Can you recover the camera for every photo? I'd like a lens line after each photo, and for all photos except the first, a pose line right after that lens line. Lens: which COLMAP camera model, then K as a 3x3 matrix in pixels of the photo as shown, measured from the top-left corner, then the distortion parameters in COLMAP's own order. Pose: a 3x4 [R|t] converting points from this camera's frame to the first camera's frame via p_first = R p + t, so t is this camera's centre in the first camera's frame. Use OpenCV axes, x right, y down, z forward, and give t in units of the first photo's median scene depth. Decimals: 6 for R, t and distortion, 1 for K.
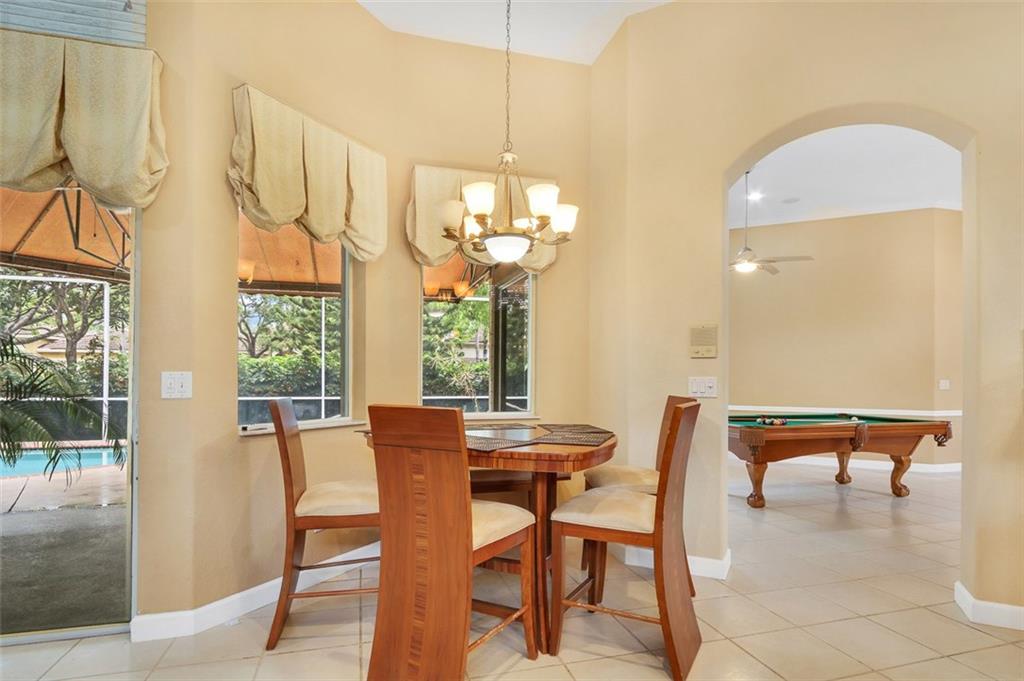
lens RADIAL K [[548.6, 0, 517.5], [0, 548.6, 375.4], [0, 0, 1]] dist [-0.005804, -0.001432]
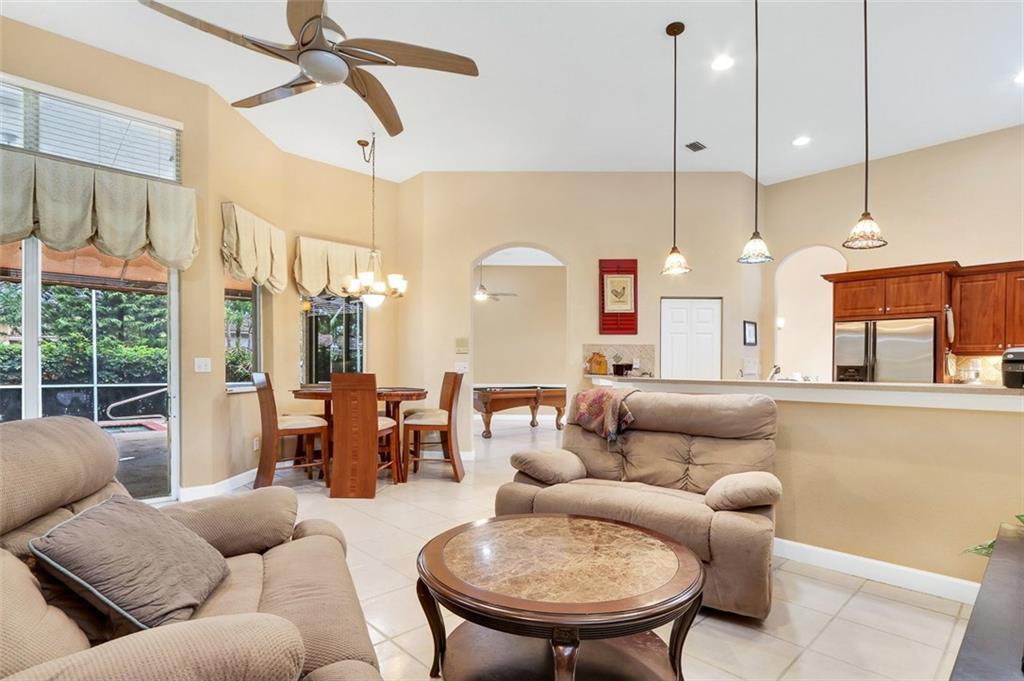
lens RADIAL K [[492.0, 0, 508.3], [0, 492.0, 372.8], [0, 0, 1]] dist [-0.000348, -0.000308]
pose [[0.901023, -0.004255, 0.433751, -0.188347], [-0.002260, 0.999892, 0.014503, 0.008945], [-0.433766, -0.014048, 0.900916, -0.454097]]
